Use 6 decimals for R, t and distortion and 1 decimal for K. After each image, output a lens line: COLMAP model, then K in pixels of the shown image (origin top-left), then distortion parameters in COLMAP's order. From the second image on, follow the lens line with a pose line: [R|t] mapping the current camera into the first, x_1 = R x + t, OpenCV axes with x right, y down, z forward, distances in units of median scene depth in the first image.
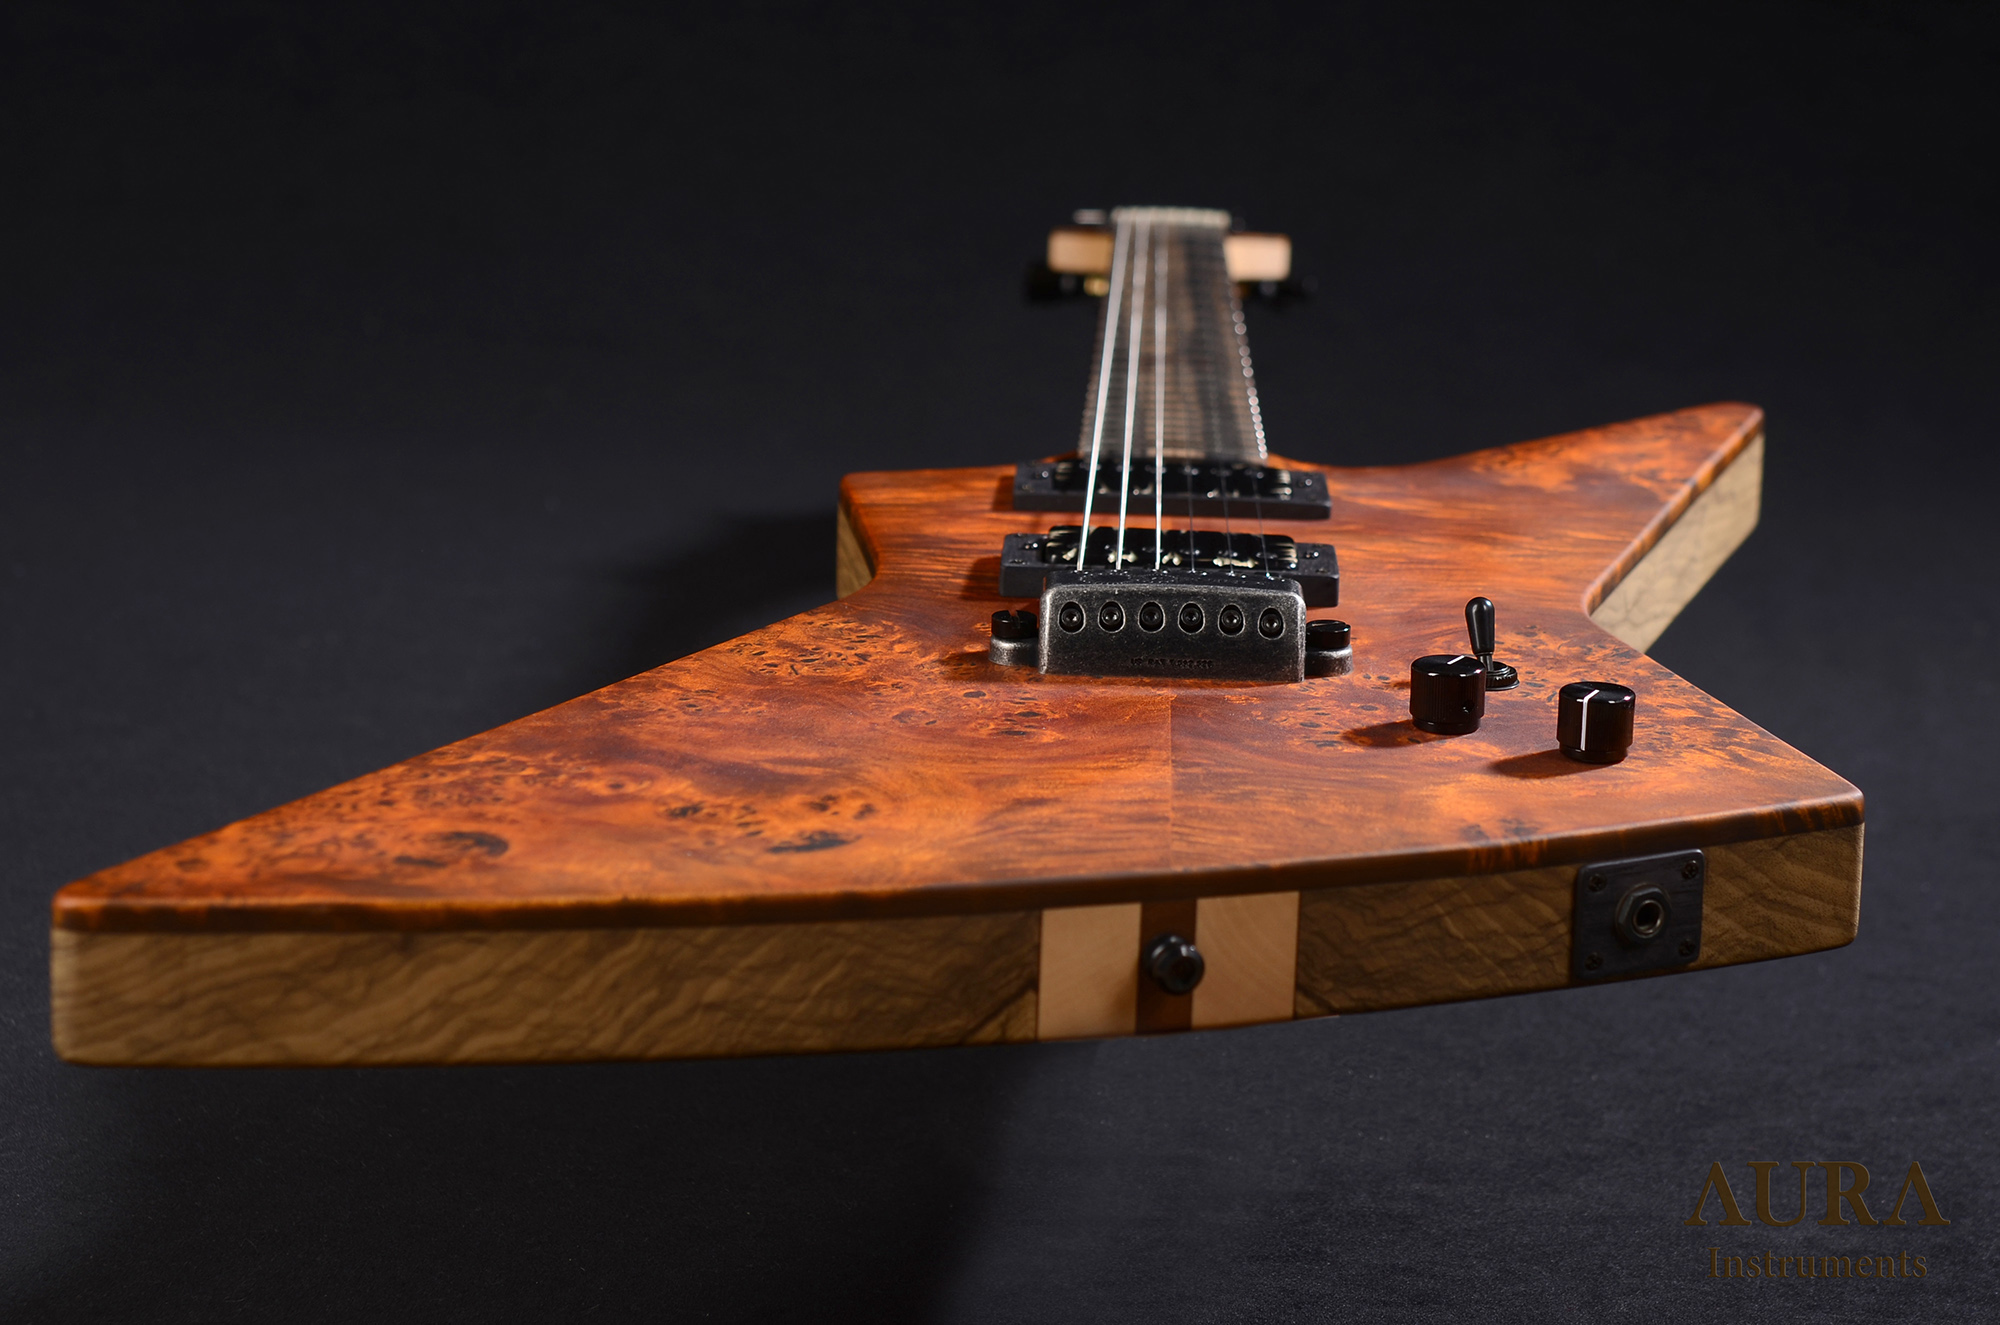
lens RADIAL K [[5232.9, 0, 999.6], [0, 5232.9, 665.1], [0, 0, 1]] dist [-0.009693, 0.000000]
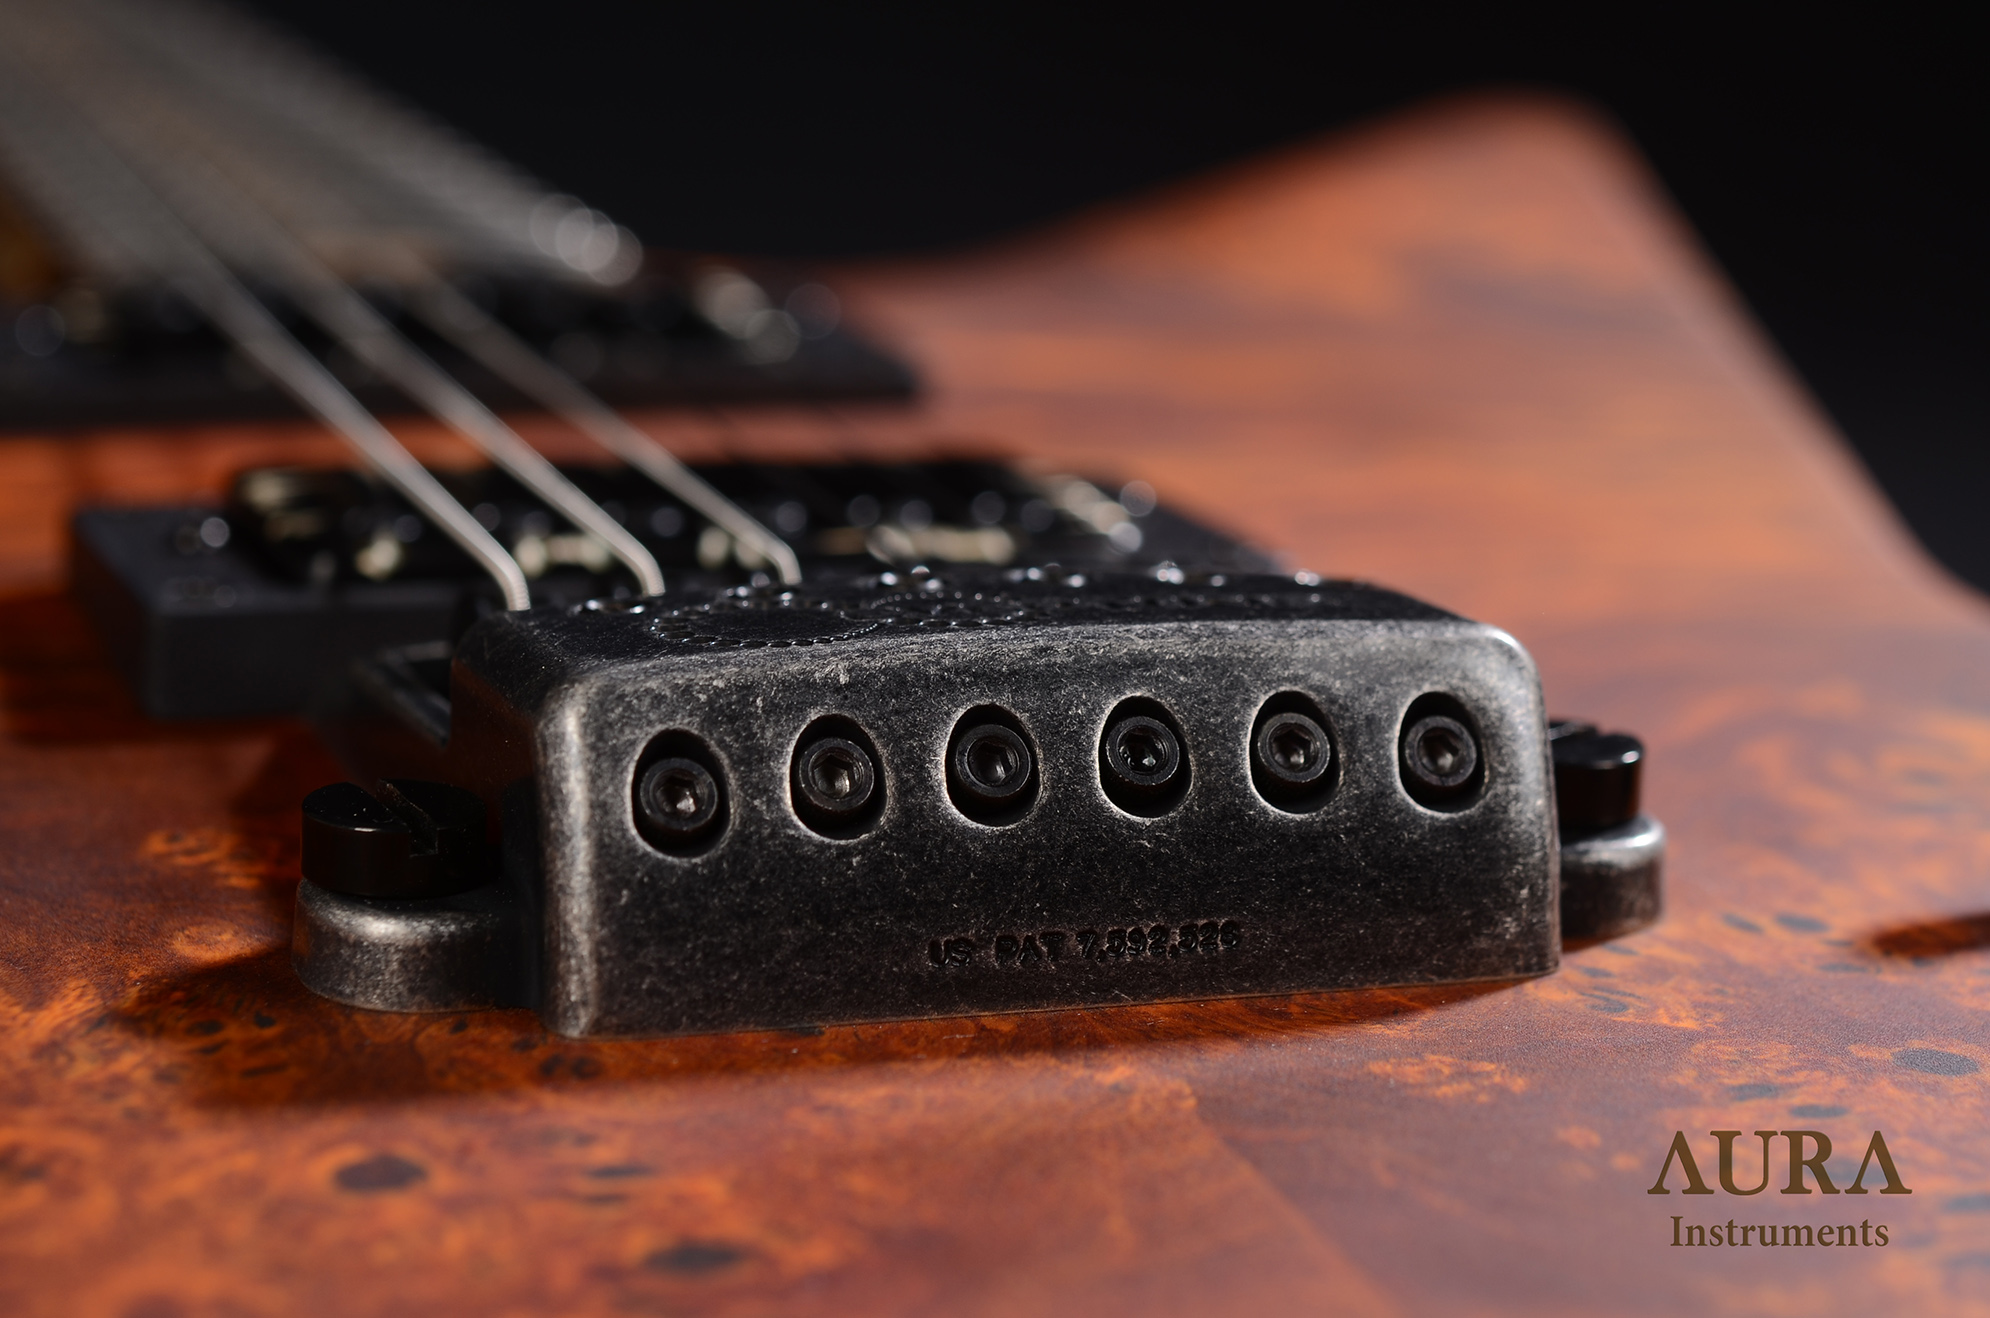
lens RADIAL K [[5206.7, 0, 994.2], [0, 5206.7, 658.6], [0, 0, 1]] dist [-0.009693, 0.000000]
pose [[0.935840, -0.072970, 0.344789, -0.055266], [0.074880, 0.997162, 0.007795, -0.016209], [-0.344380, 0.018523, 0.938648, 0.769929]]
